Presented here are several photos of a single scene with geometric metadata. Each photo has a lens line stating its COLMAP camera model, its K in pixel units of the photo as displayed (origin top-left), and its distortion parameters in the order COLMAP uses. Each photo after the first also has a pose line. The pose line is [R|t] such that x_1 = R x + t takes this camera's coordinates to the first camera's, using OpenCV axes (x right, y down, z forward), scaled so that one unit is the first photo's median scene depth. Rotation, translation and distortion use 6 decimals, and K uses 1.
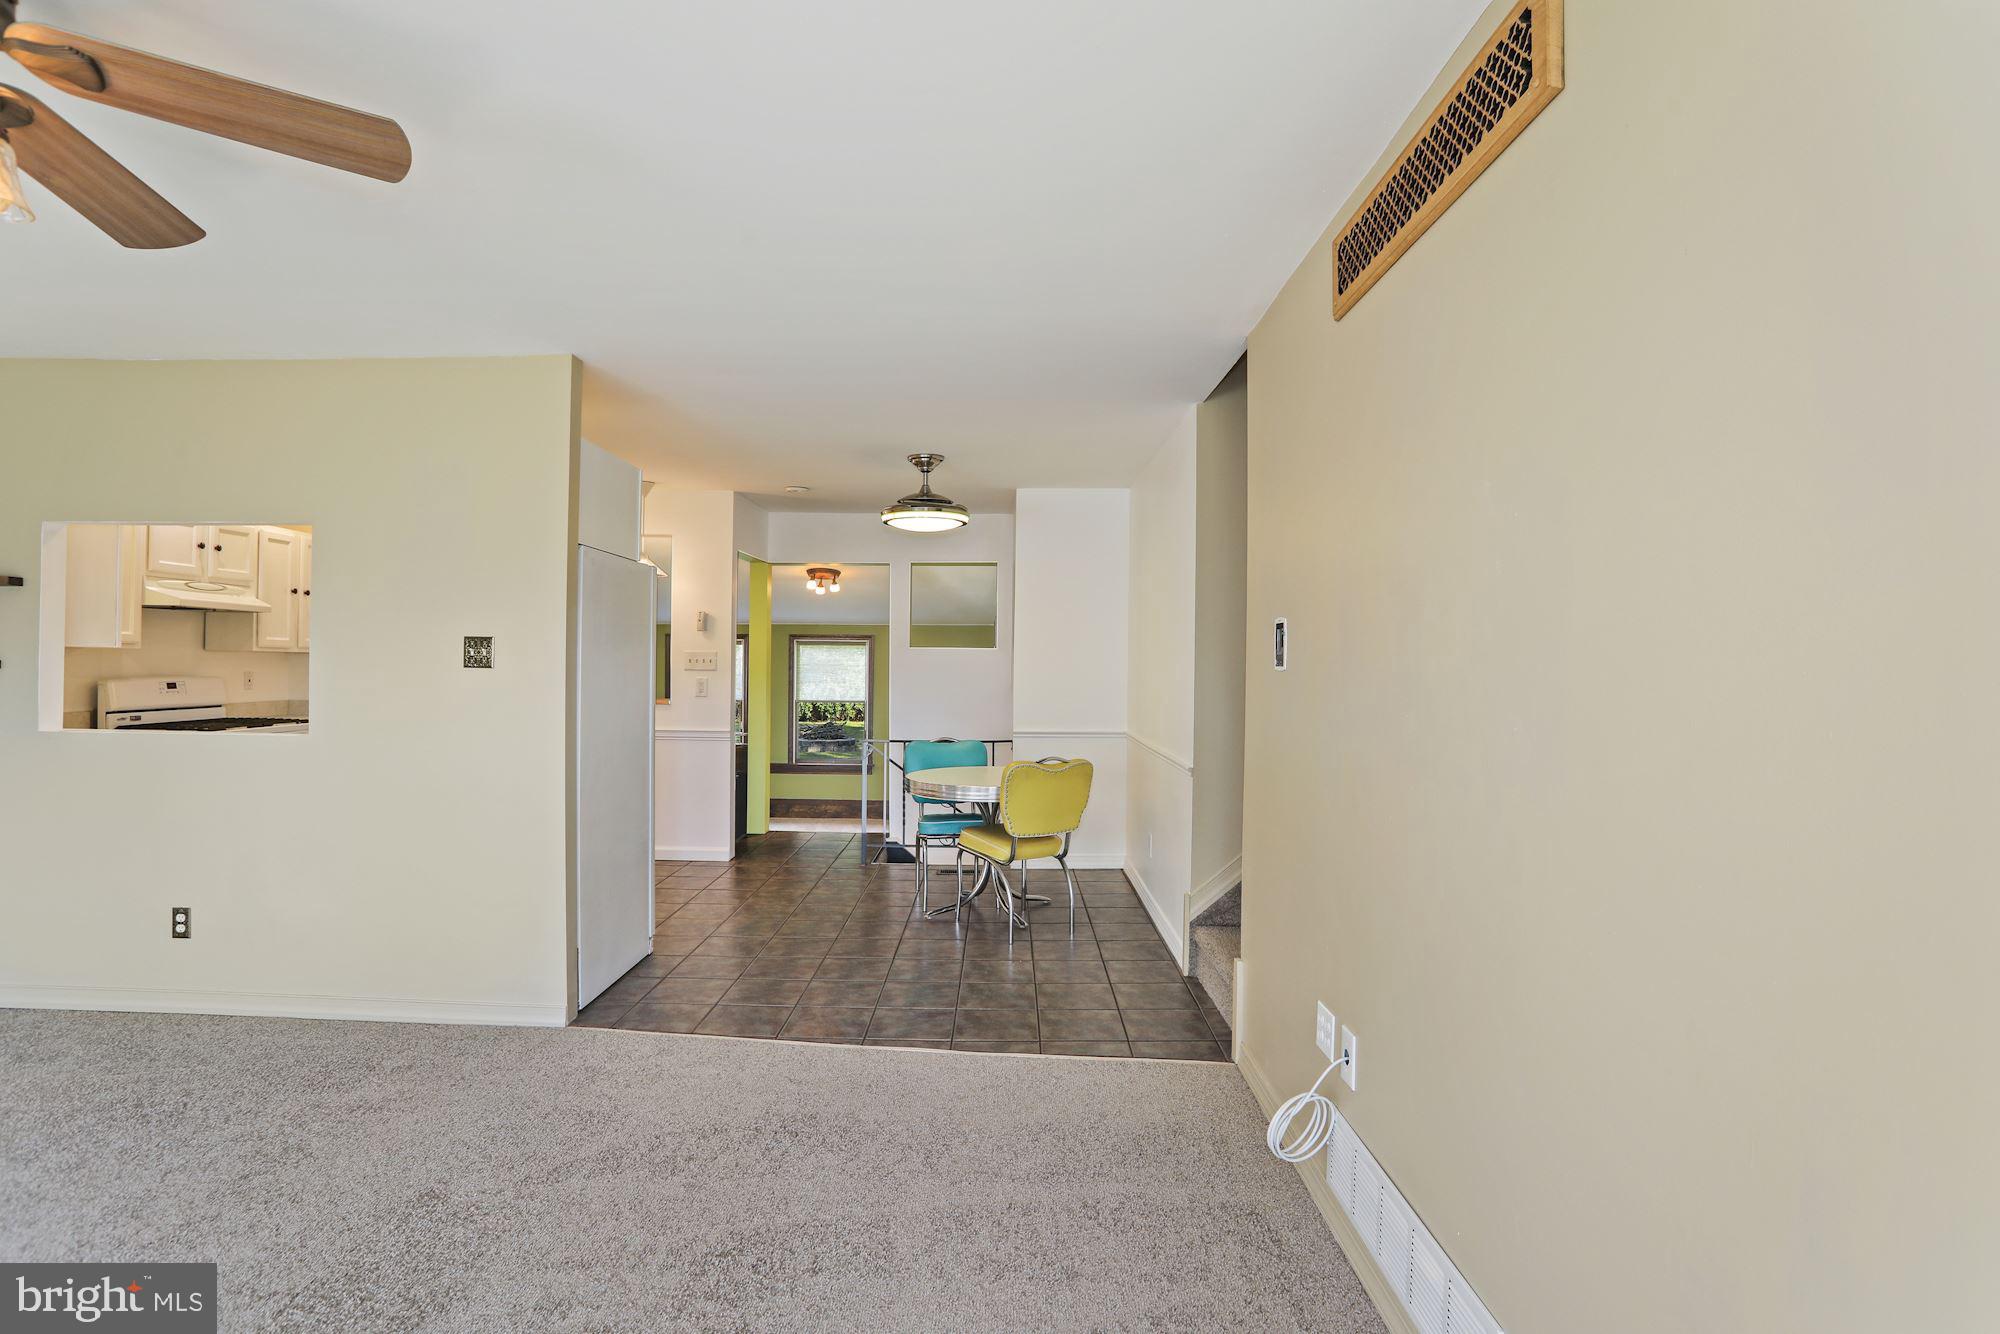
lens RADIAL K [[963.0, 0, 1000.0], [0, 963.0, 667.0], [0, 0, 1]] dist [-0.122362, 0.059394]
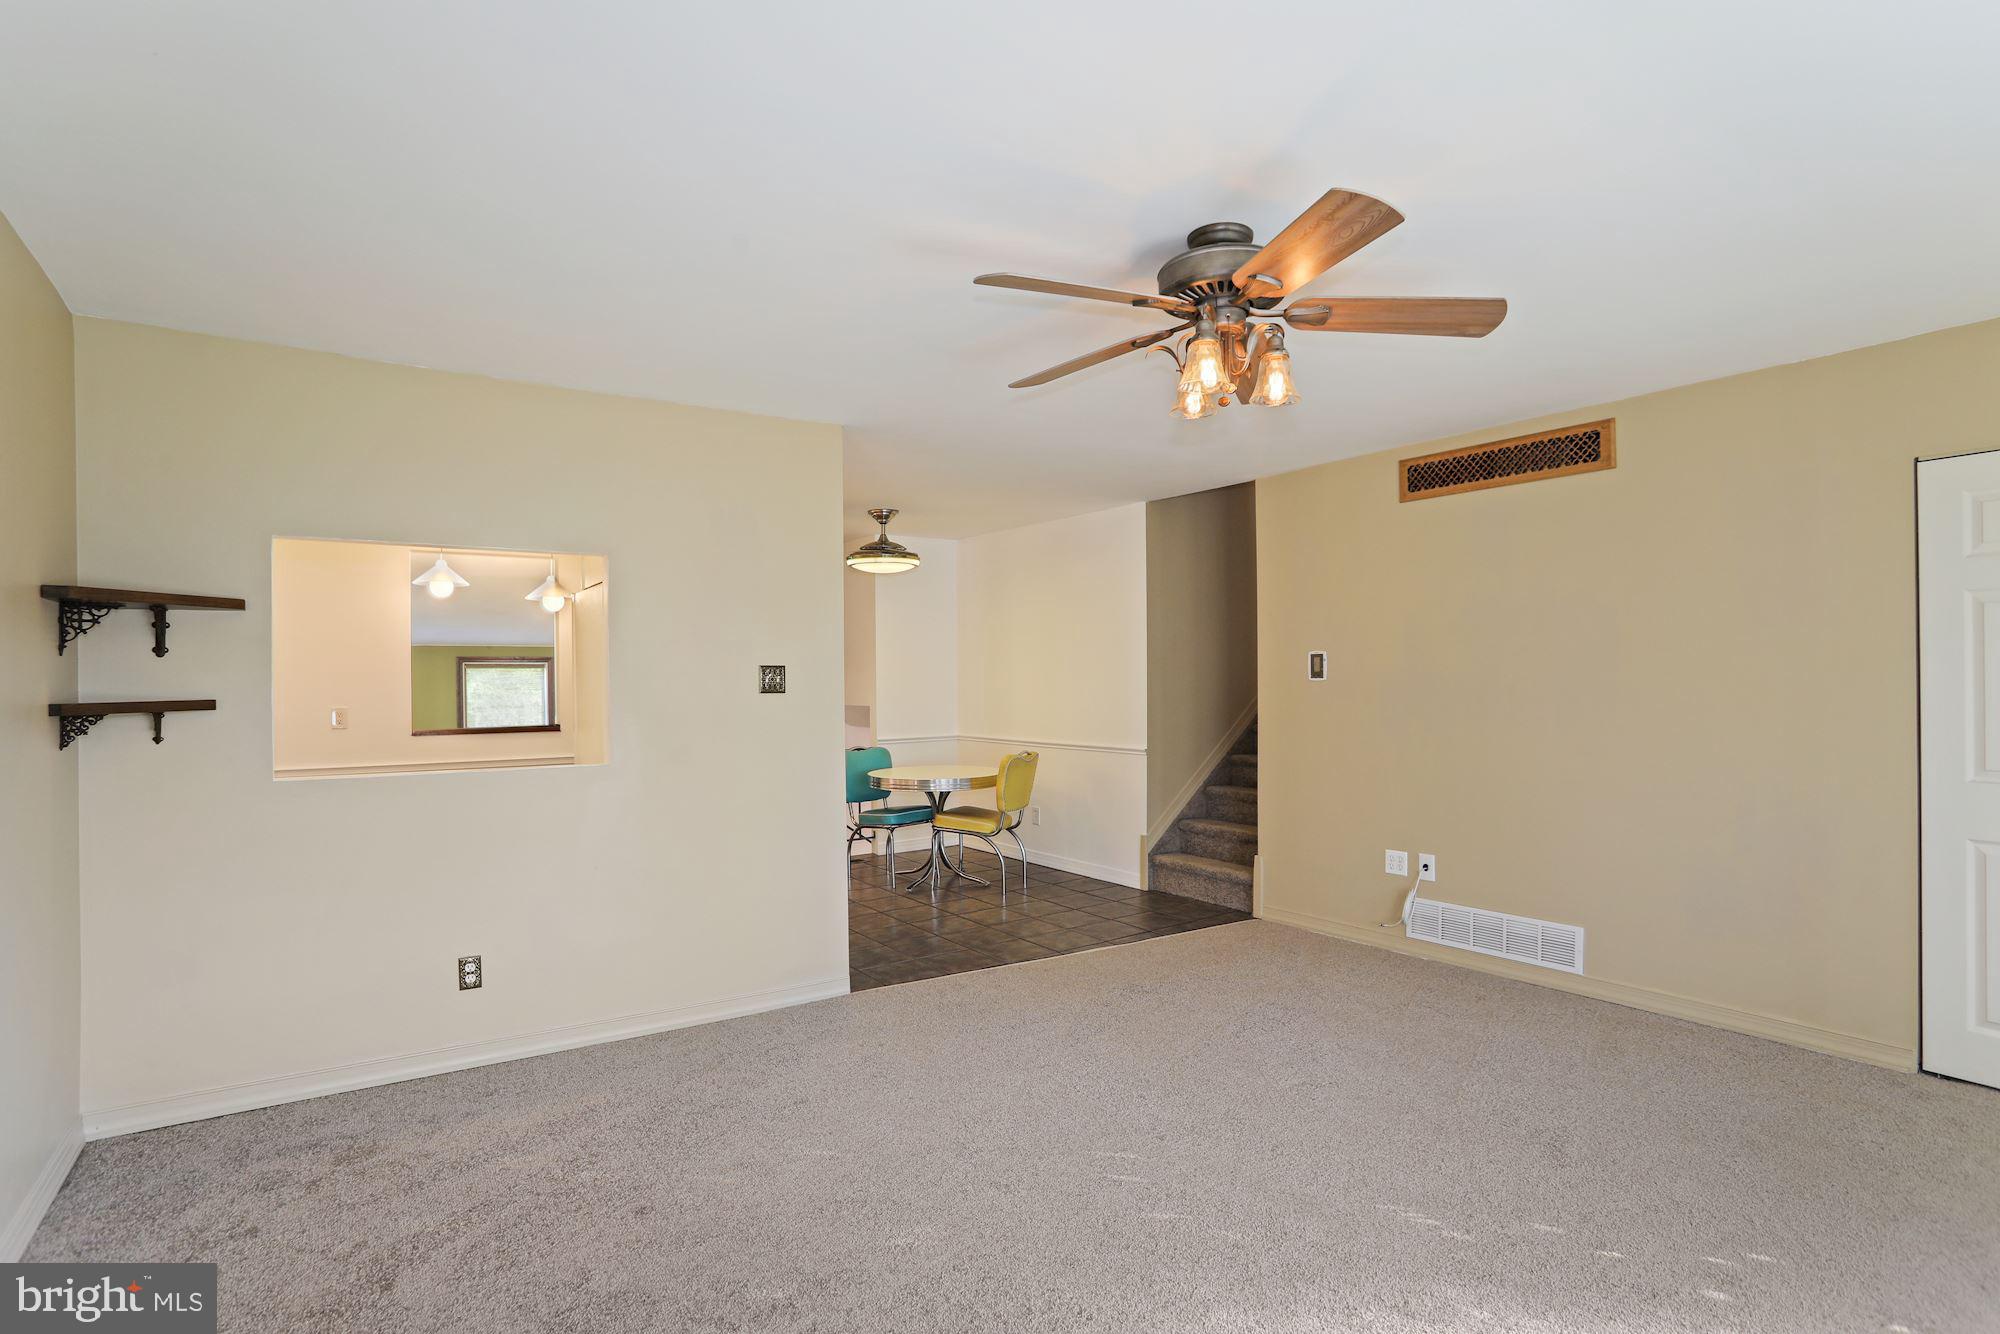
lens RADIAL K [[980.8, 0, 949.8], [0, 980.8, 686.0], [0, 0, 1]] dist [-0.005187, 0.000261]
pose [[0.843088, -0.022308, 0.537312, -0.758016], [0.021303, 0.999740, 0.008080, -0.009493], [-0.537353, 0.004634, 0.843345, -0.095398]]
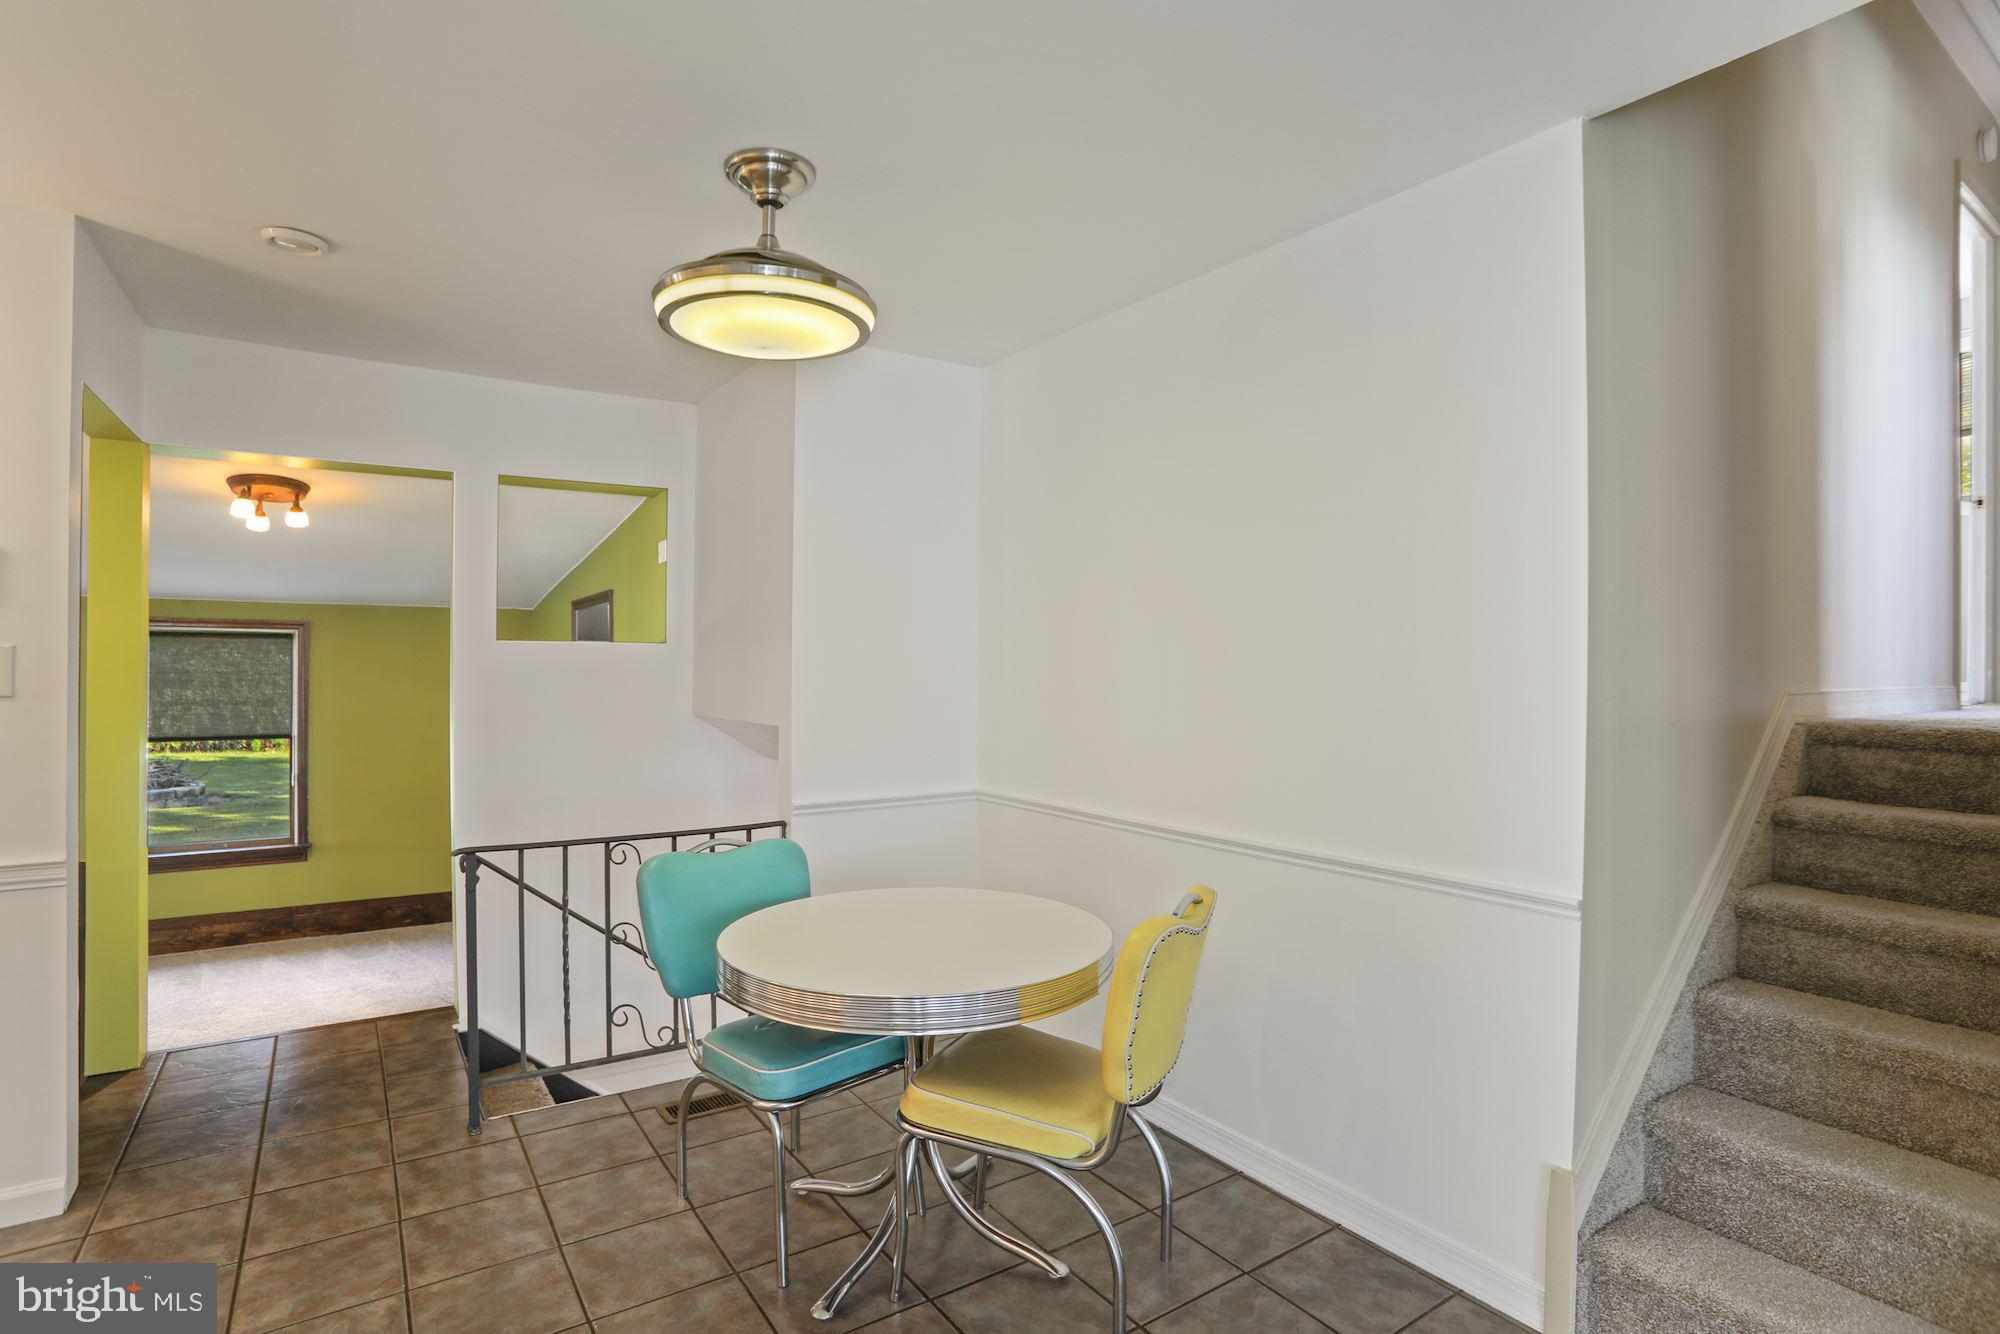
lens RADIAL K [[979.1, 0, 996.4], [0, 979.1, 676.0], [0, 0, 1]] dist [-0.085647, 0.029482]
pose [[0.826535, -0.007246, 0.562839, -0.253996], [0.003785, 0.999966, 0.007315, -0.007245], [-0.562873, -0.003916, 0.826534, 0.687674]]
